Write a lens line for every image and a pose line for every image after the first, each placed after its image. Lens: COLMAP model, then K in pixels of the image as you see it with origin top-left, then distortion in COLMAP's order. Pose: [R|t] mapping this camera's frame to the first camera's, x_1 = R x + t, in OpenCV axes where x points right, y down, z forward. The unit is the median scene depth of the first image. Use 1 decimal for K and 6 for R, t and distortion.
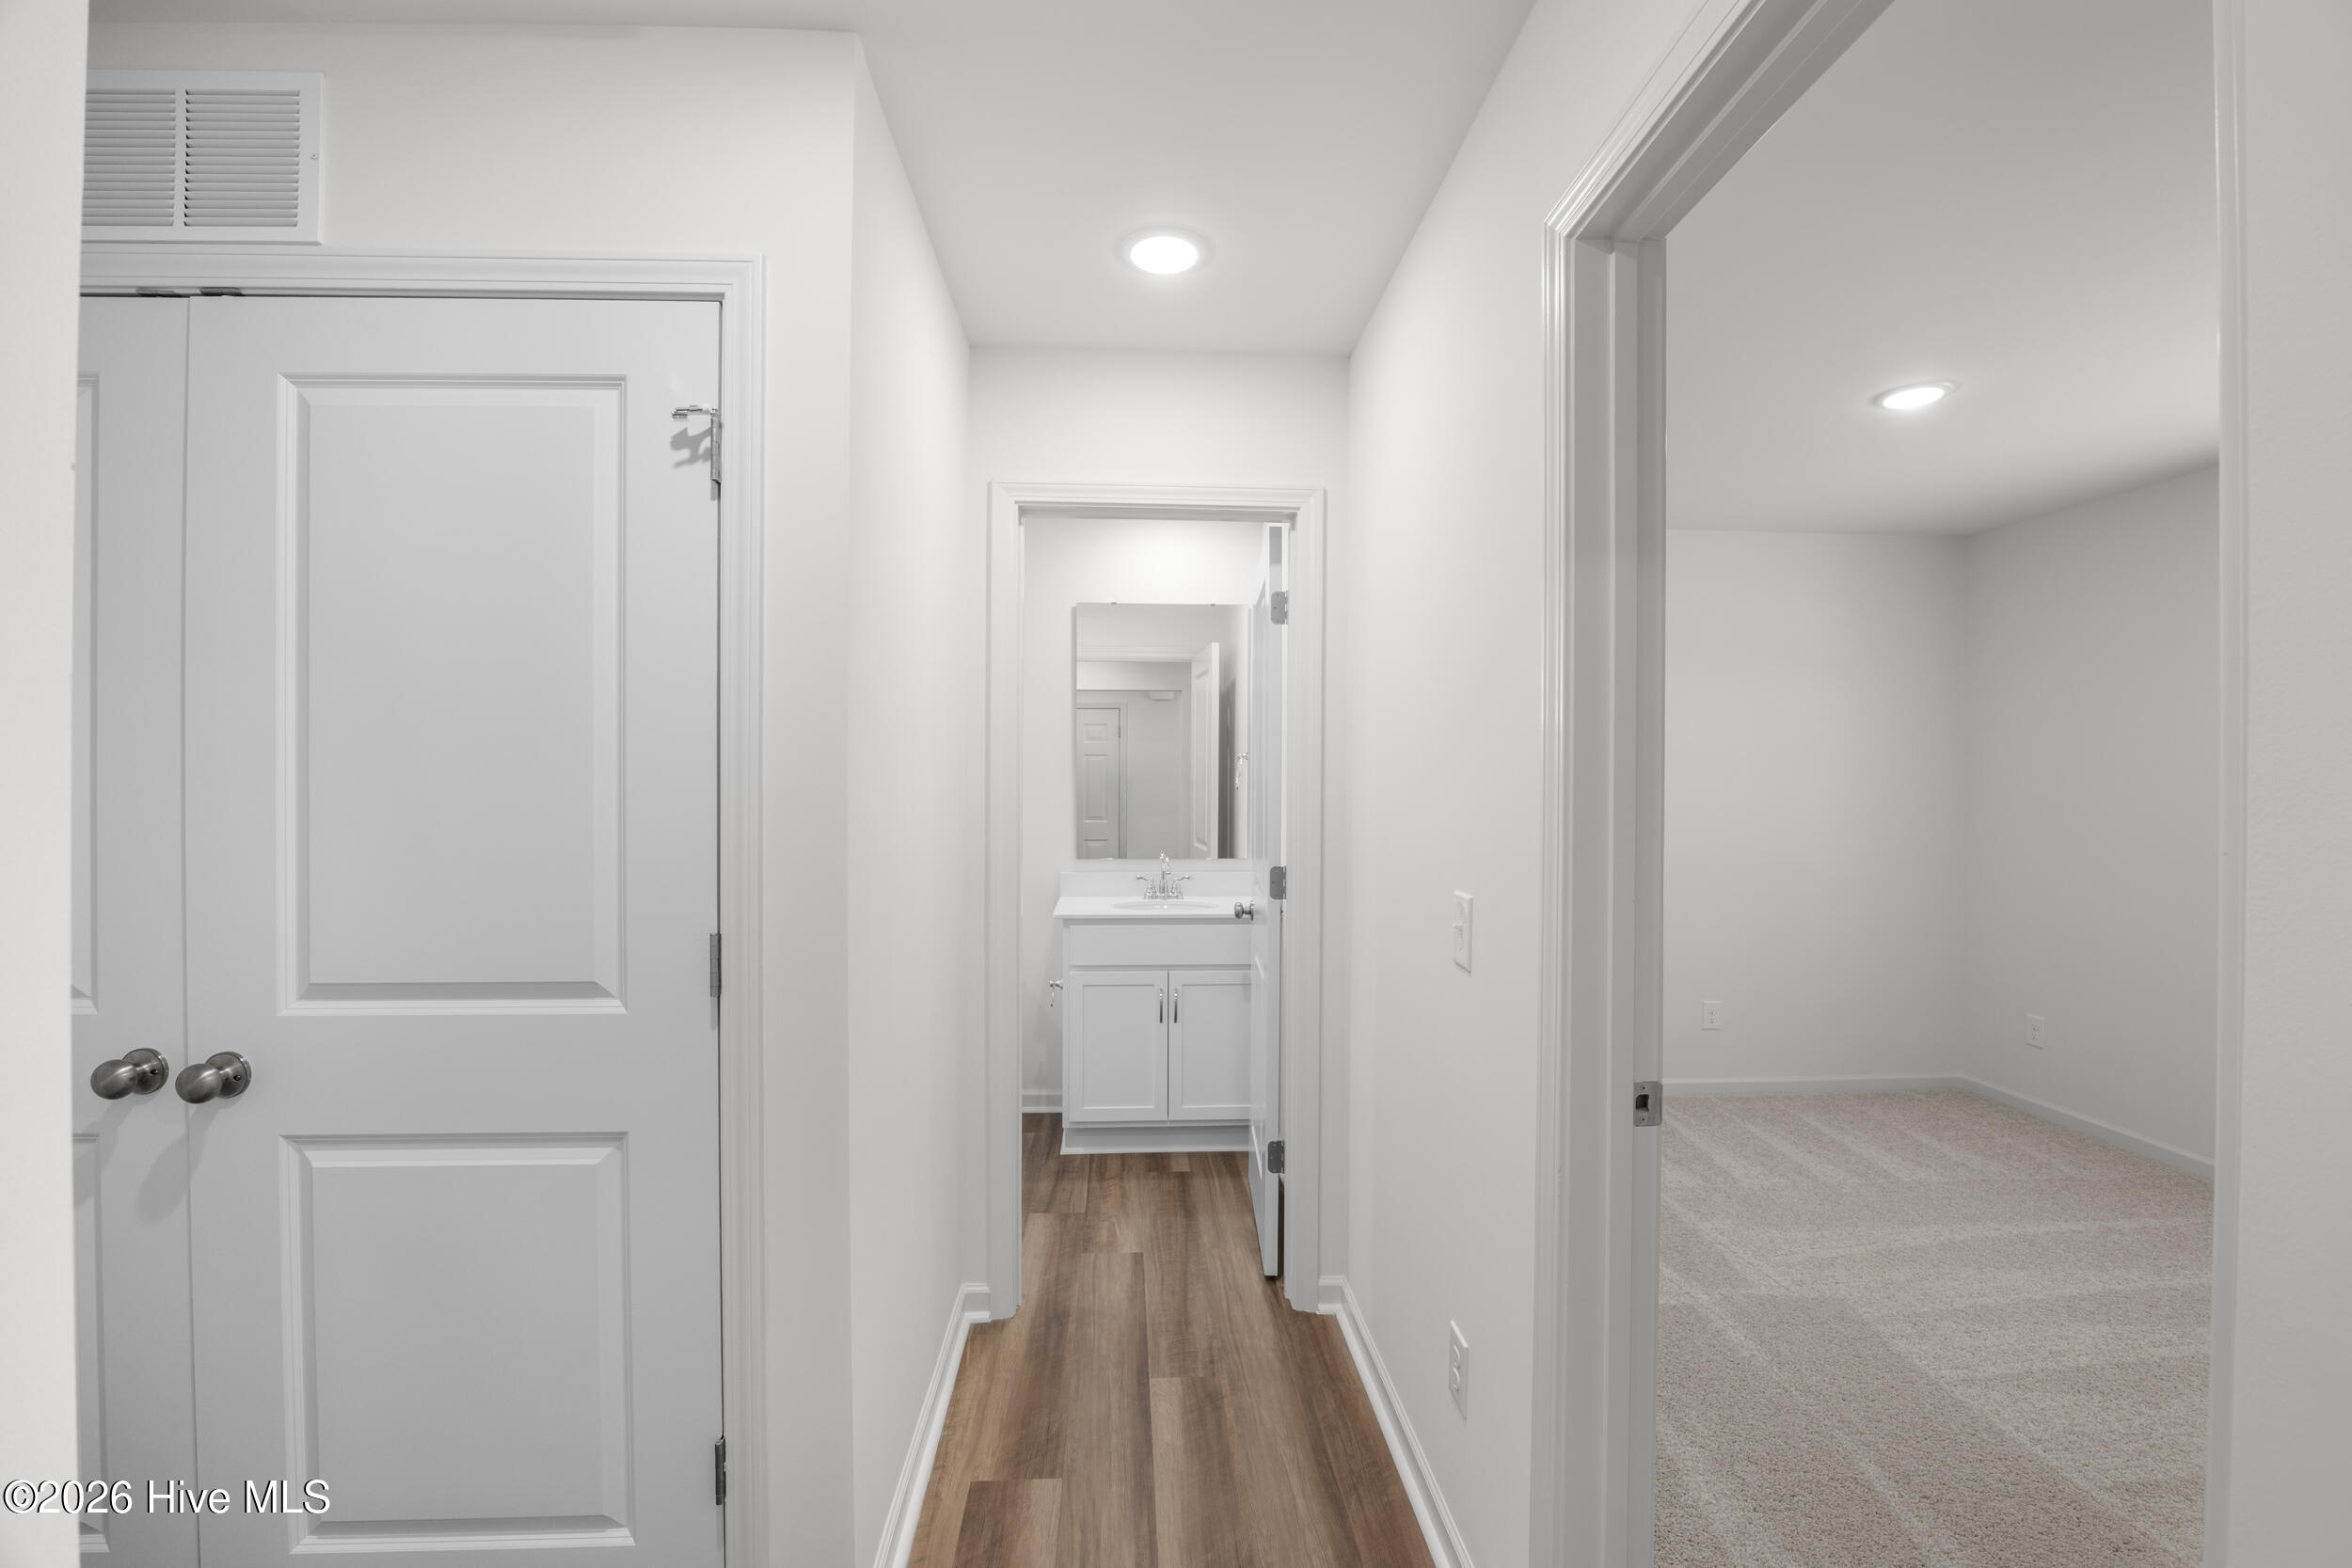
lens RADIAL K [[992.1, 0, 1183.0], [0, 992.1, 791.4], [0, 0, 1]] dist [-0.023167, -0.000186]
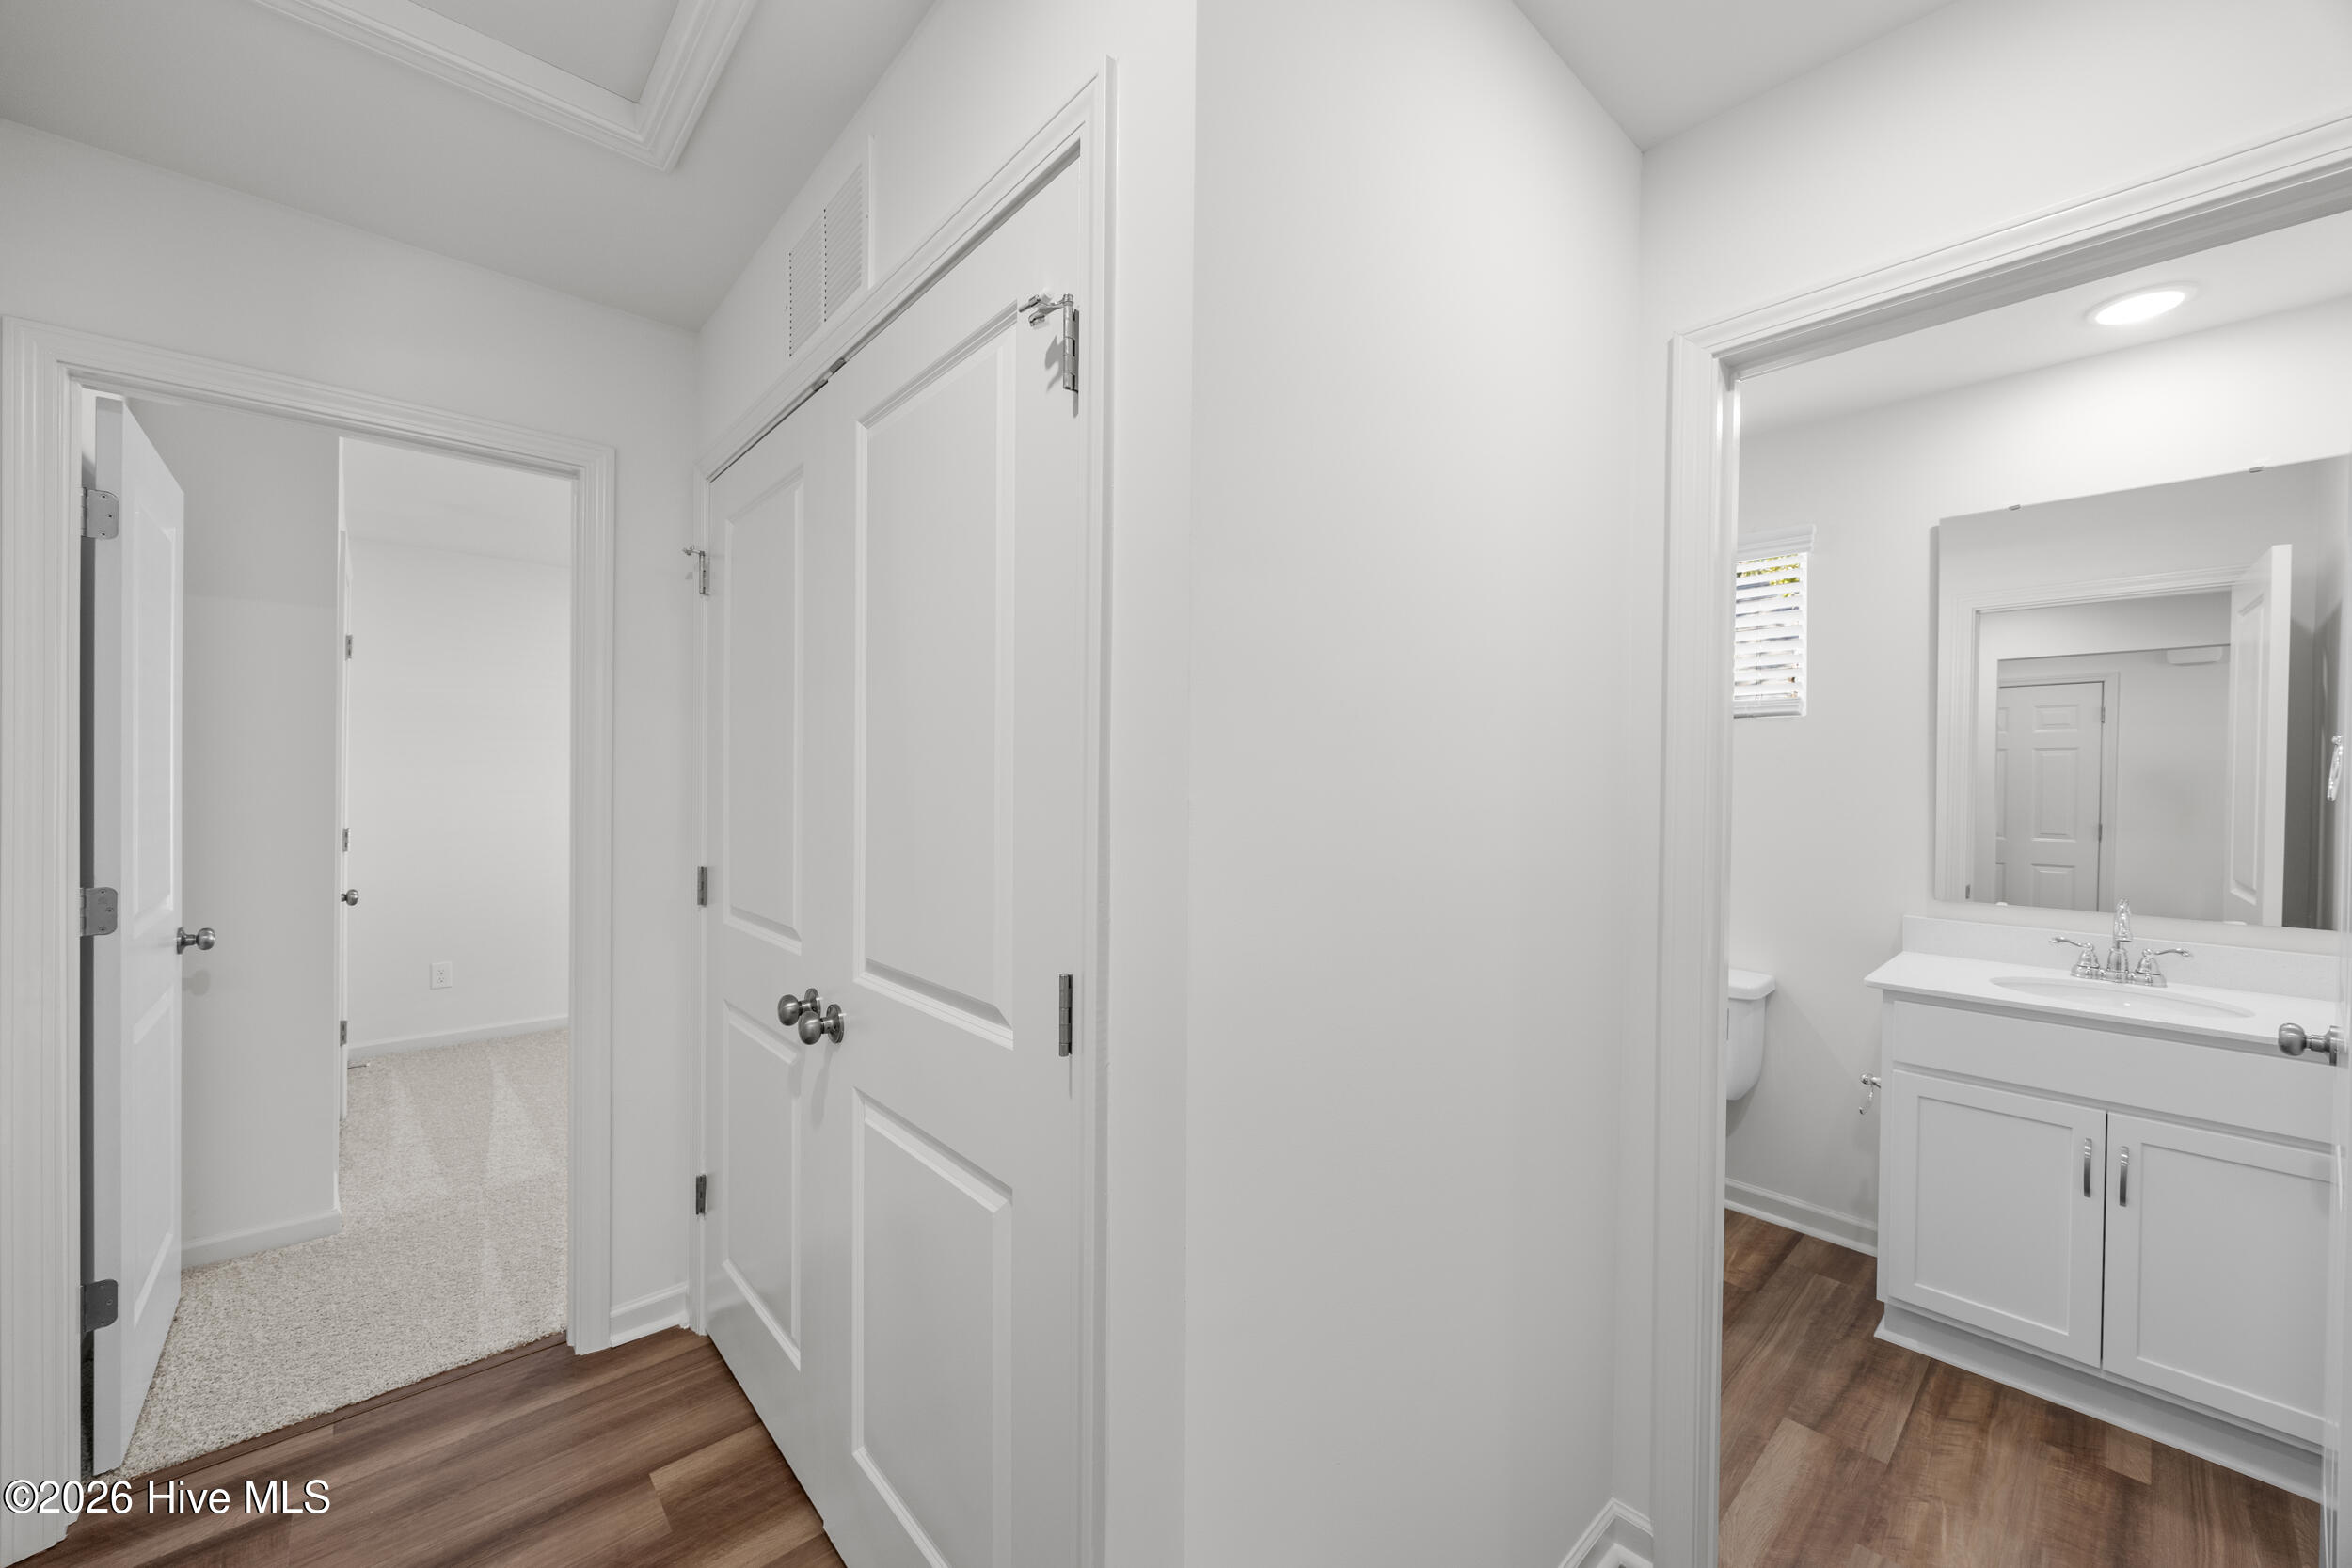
lens RADIAL K [[893.4, 0, 1174.6], [0, 893.4, 788.9], [0, 0, 1]] dist [-0.002229, 0.000006]
pose [[0.624332, 0.010645, -0.781087, 0.050615], [-0.013185, 0.999908, 0.003088, -0.002086], [0.781048, 0.008371, 0.624415, 0.250657]]
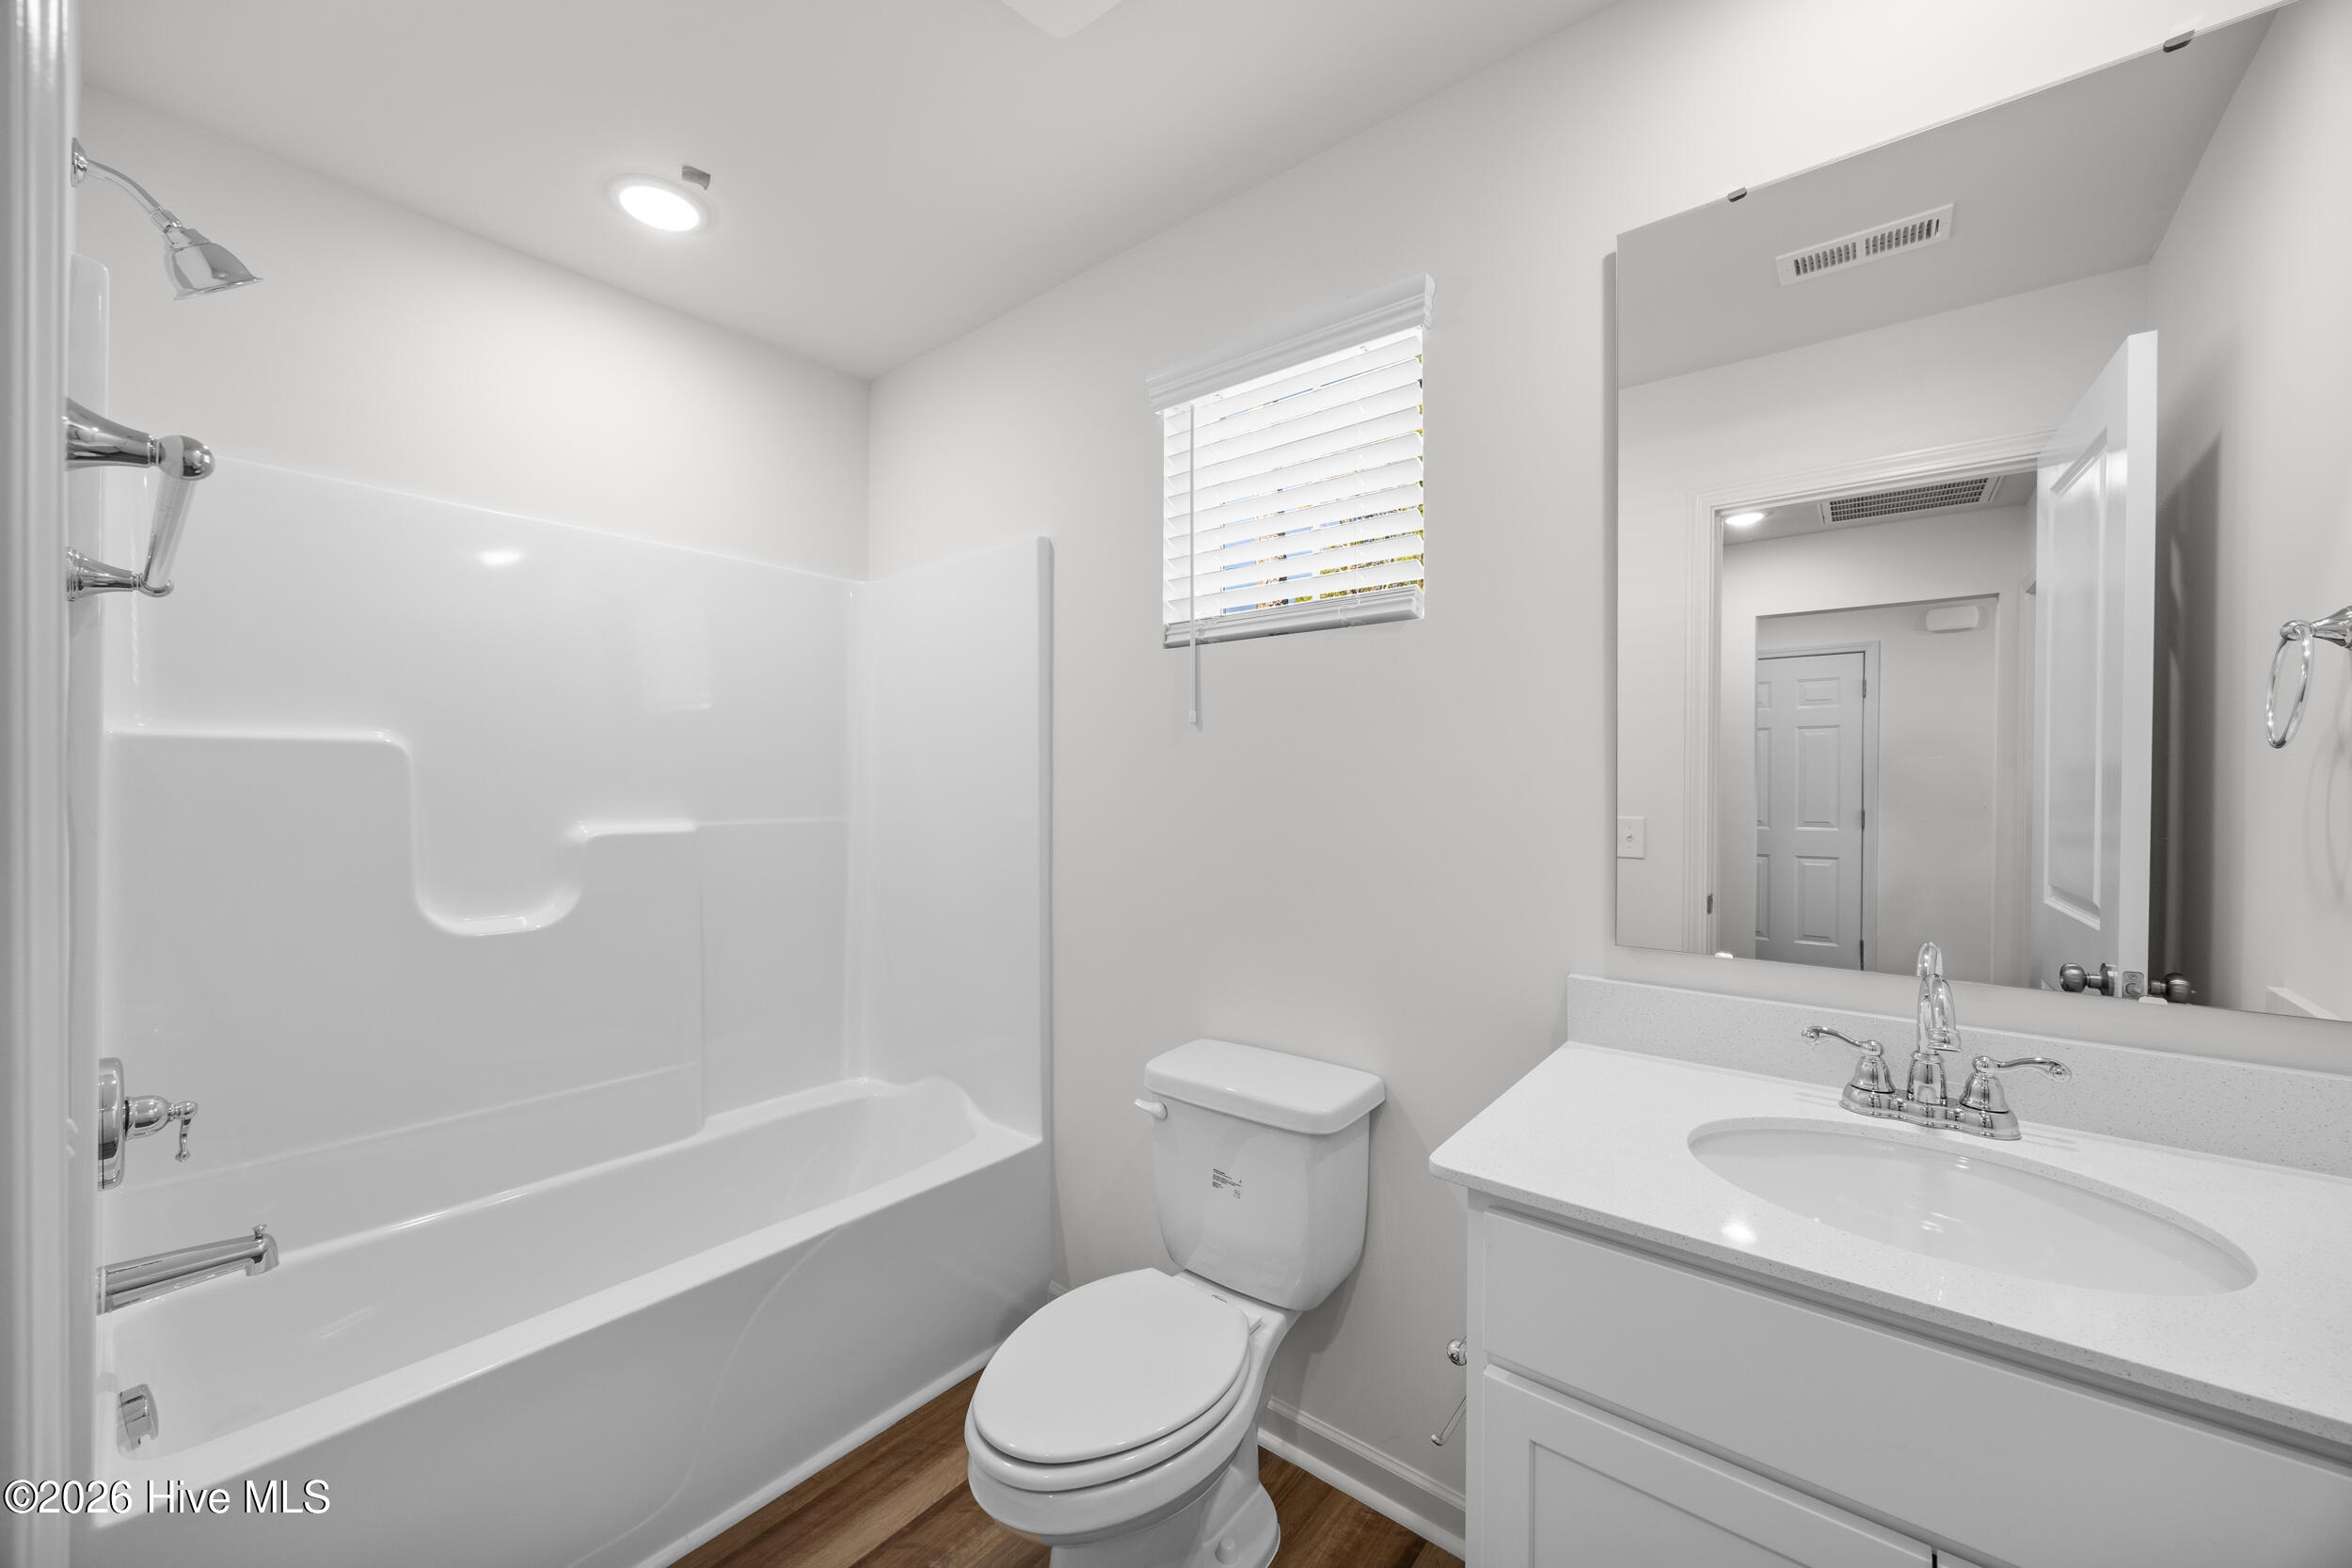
lens RADIAL K [[893.4, 0, 1174.6], [0, 893.4, 788.9], [0, 0, 1]] dist [-0.002229, 0.000006]
pose [[0.735907, 0.003202, -0.677075, -0.005694], [-0.003641, 0.999993, 0.000773, 0.013444], [0.677073, 0.001896, 0.735913, 0.755800]]
